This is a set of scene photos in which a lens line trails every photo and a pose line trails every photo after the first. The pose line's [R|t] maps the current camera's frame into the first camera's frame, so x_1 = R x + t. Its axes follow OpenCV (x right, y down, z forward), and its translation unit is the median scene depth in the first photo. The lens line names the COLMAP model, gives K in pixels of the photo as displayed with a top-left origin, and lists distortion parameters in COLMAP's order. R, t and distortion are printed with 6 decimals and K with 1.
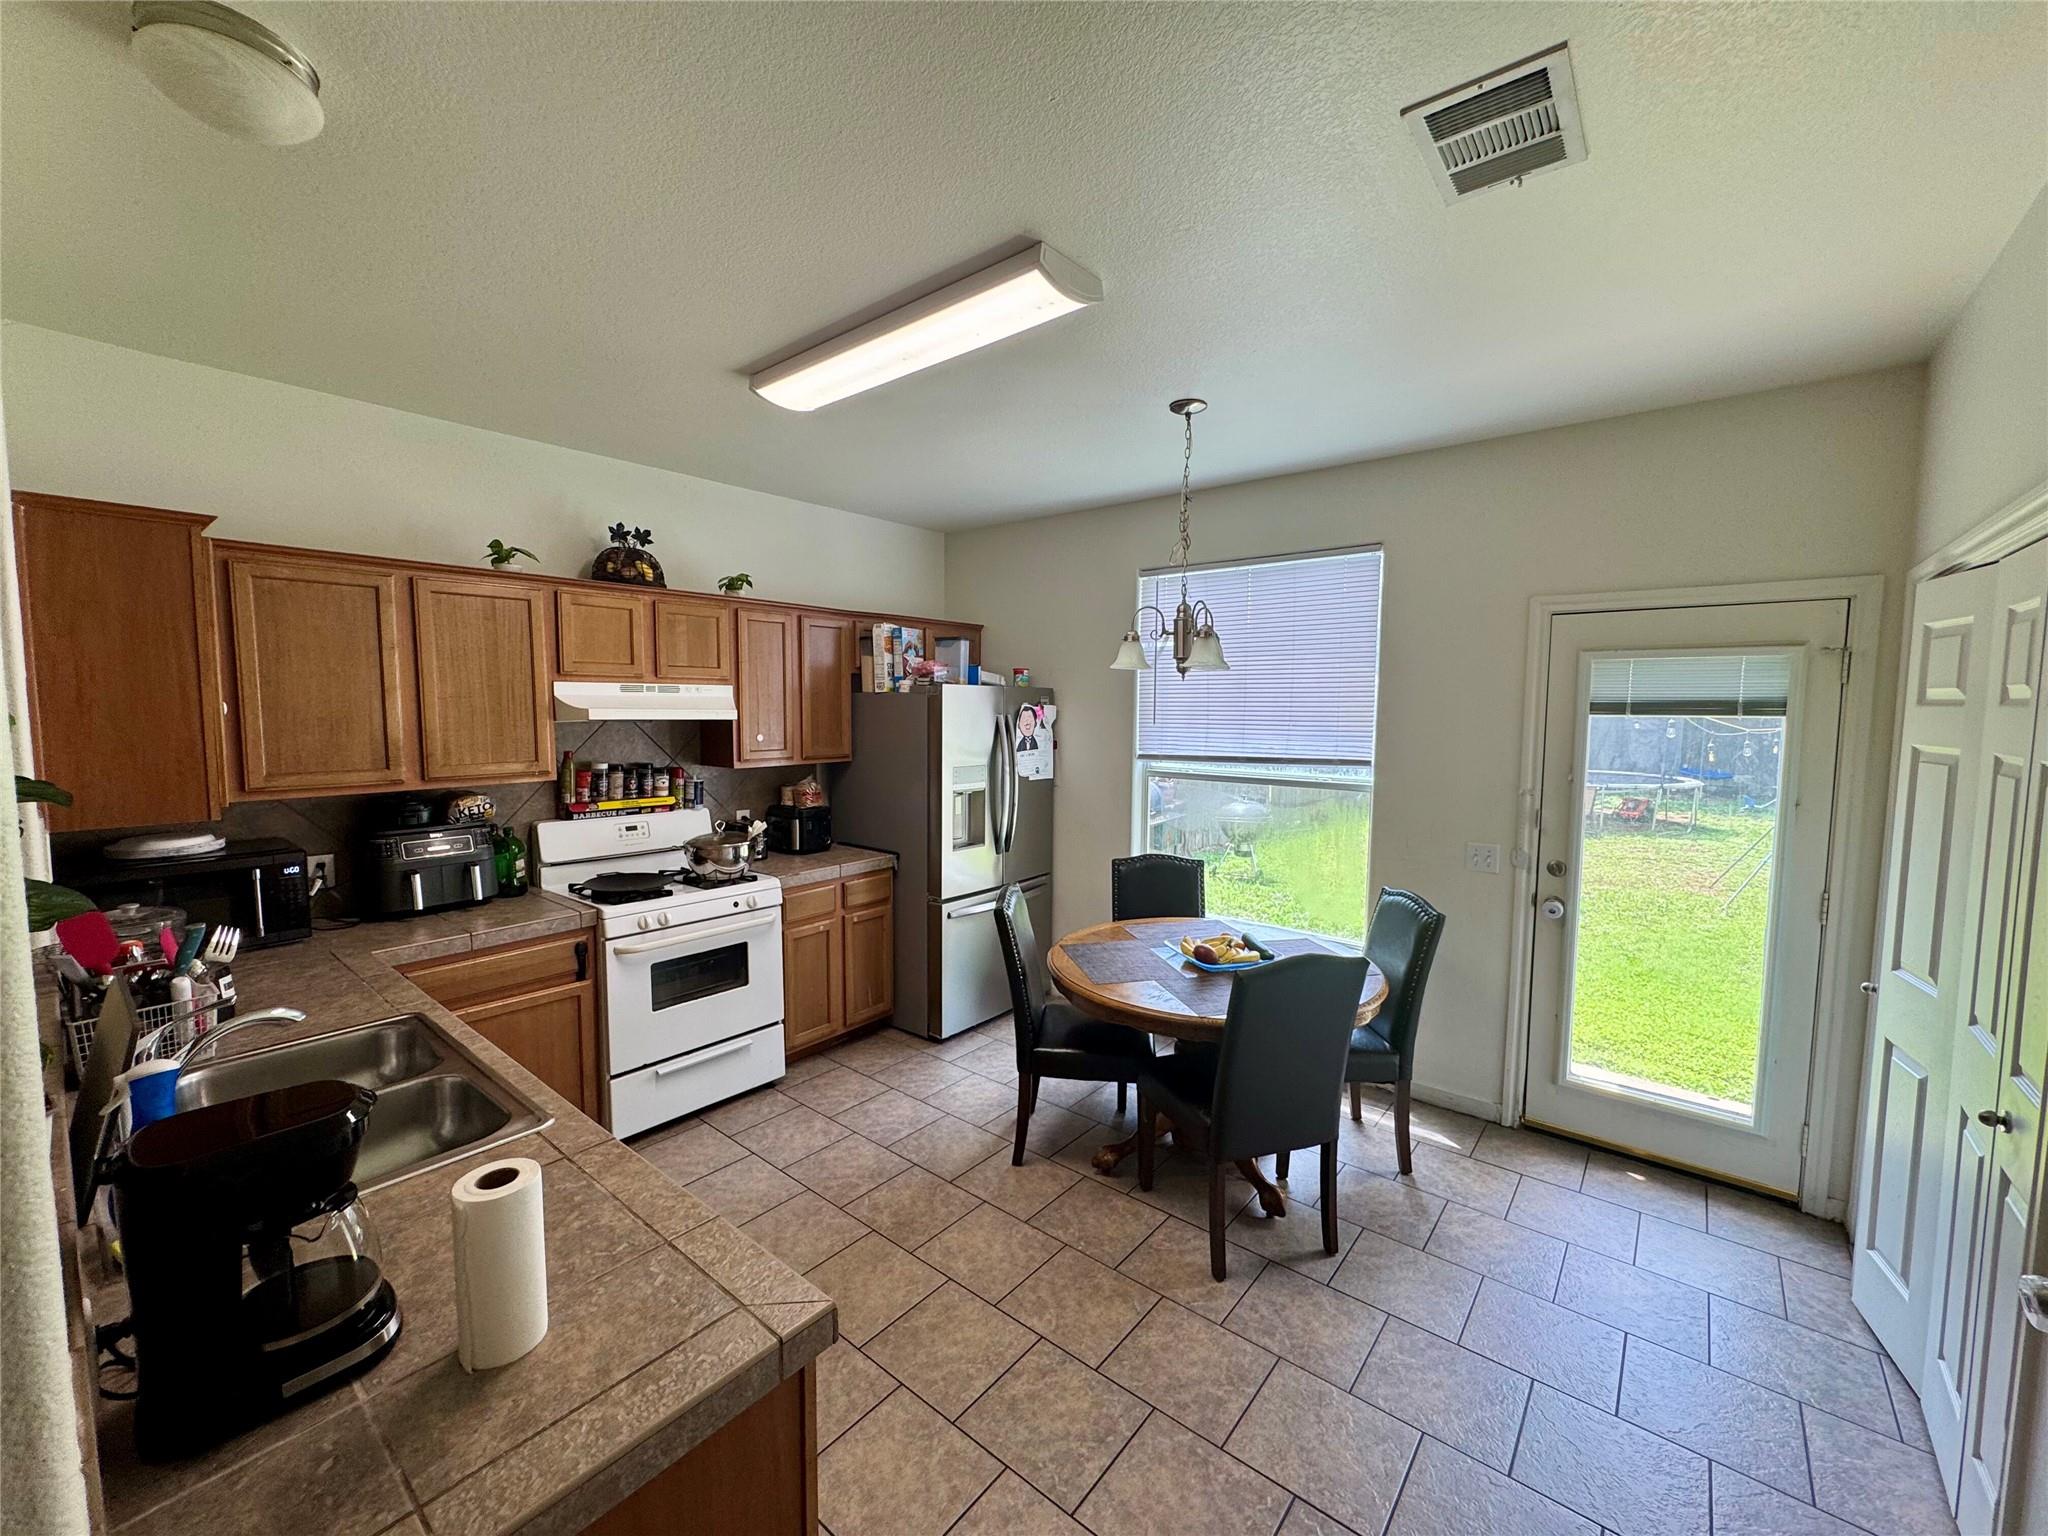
lens RADIAL K [[824.7, 0, 1025.7], [0, 824.7, 763.8], [0, 0, 1]] dist [-0.000373, 0.000802]
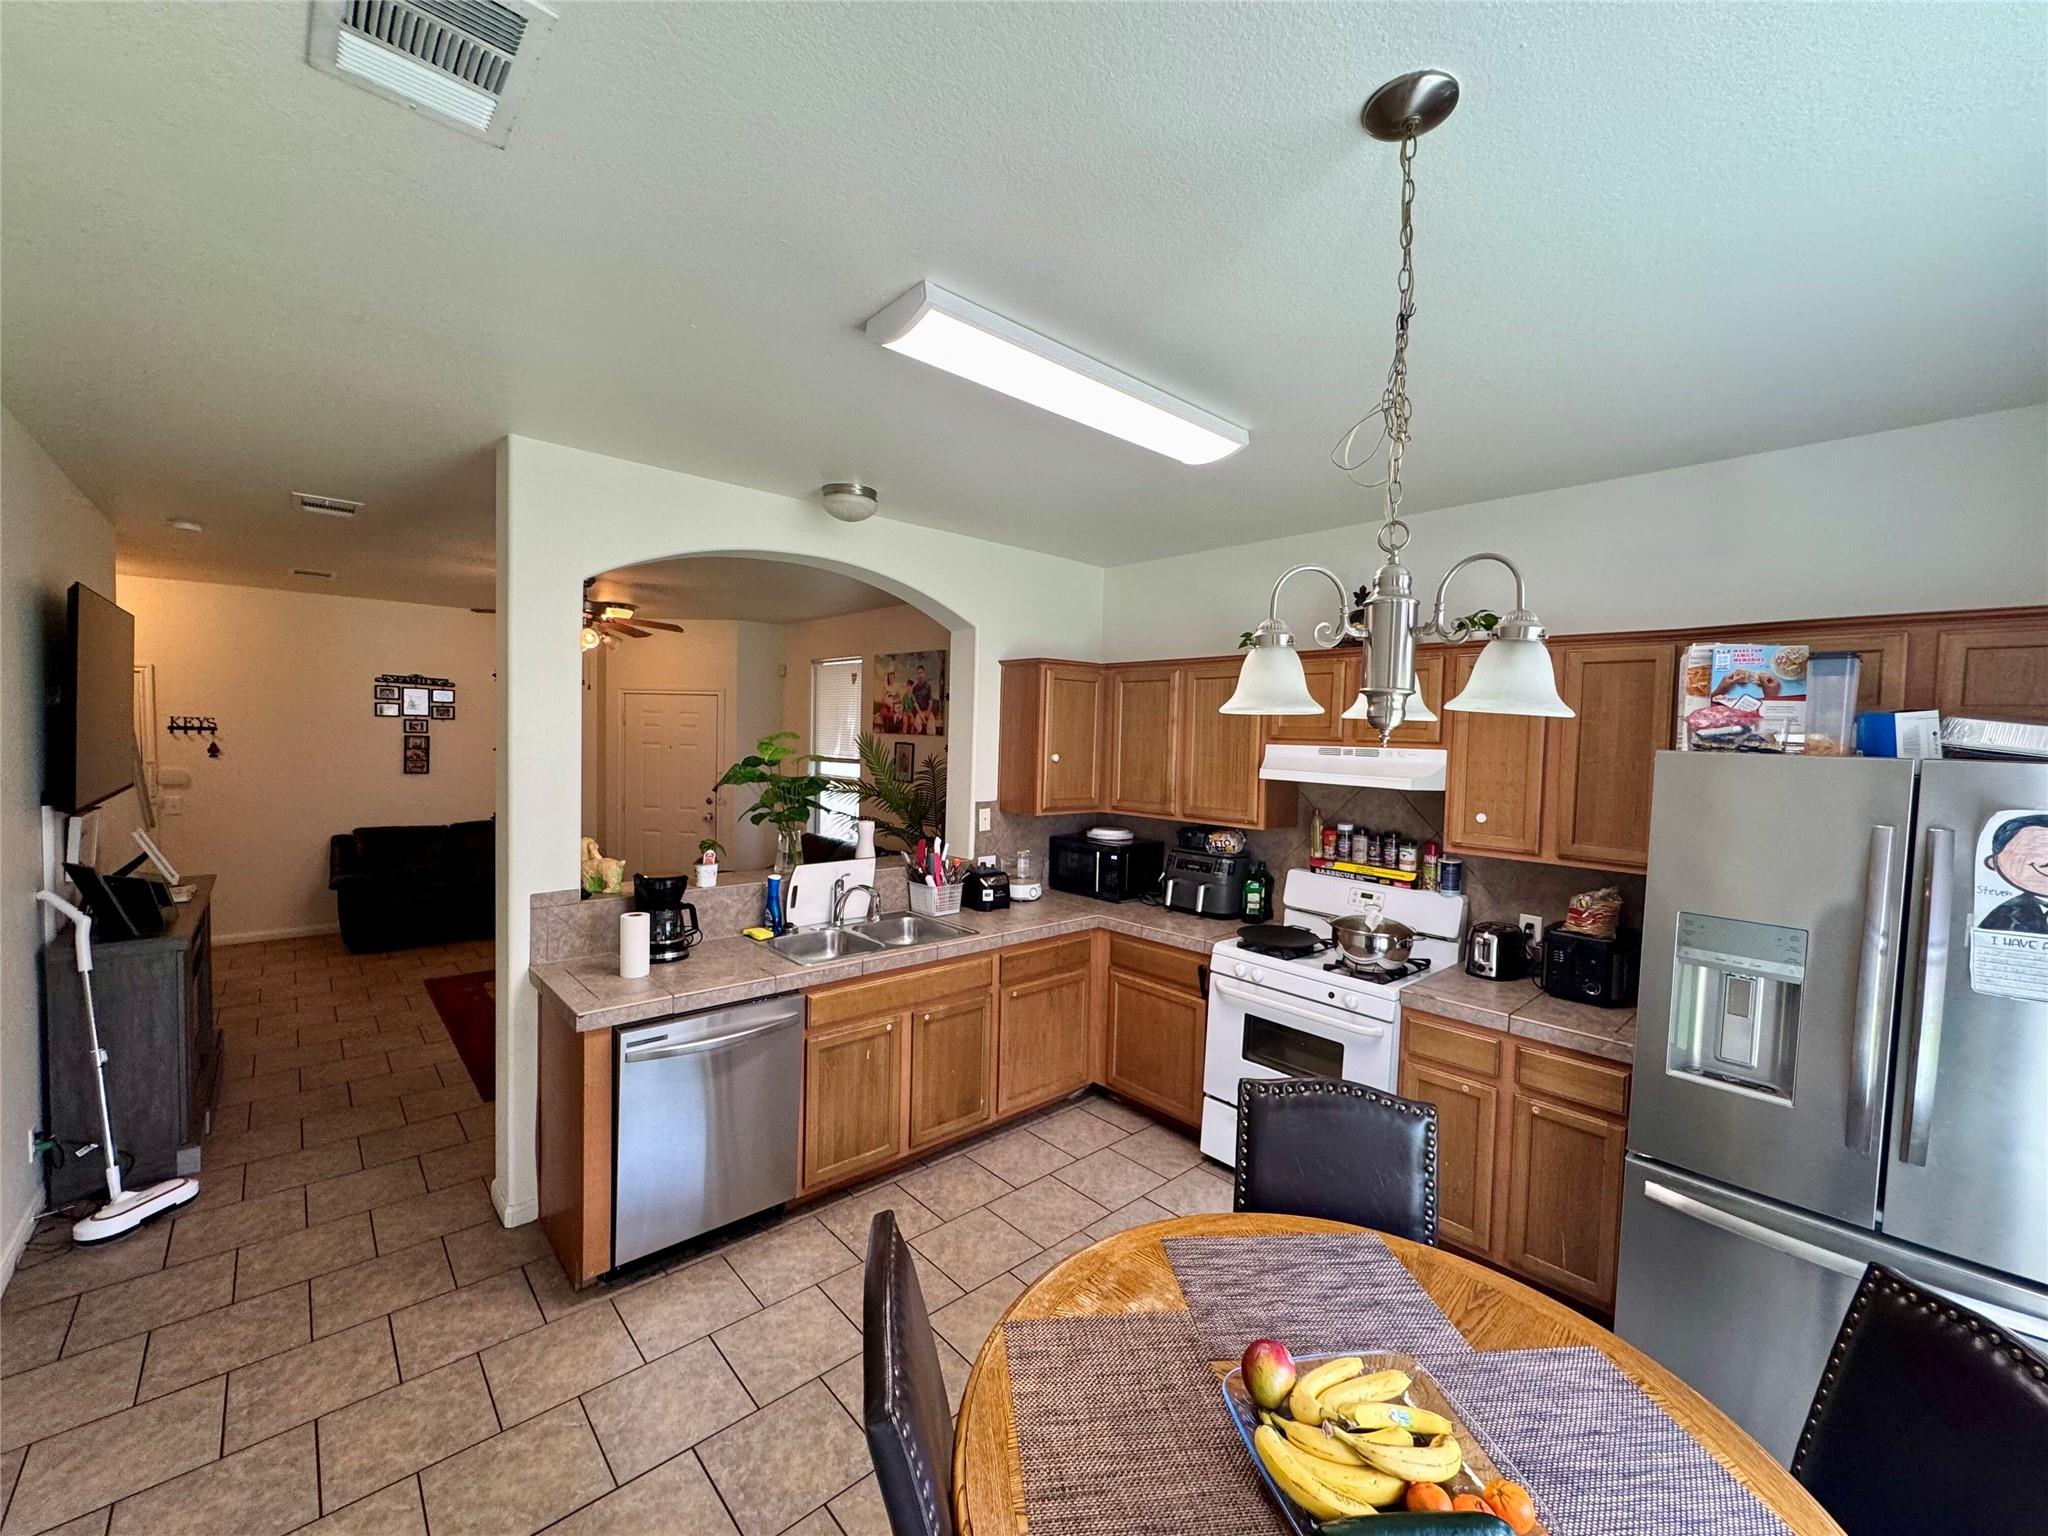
lens RADIAL K [[824.7, 0, 1017.2], [0, 824.7, 766.8], [0, 0, 1]] dist [-0.000373, 0.000802]
pose [[-0.142387, 0.033316, -0.989250, 0.533225], [-0.098939, 0.993949, 0.047714, -0.078122], [0.984854, 0.104669, -0.138229, 0.718656]]
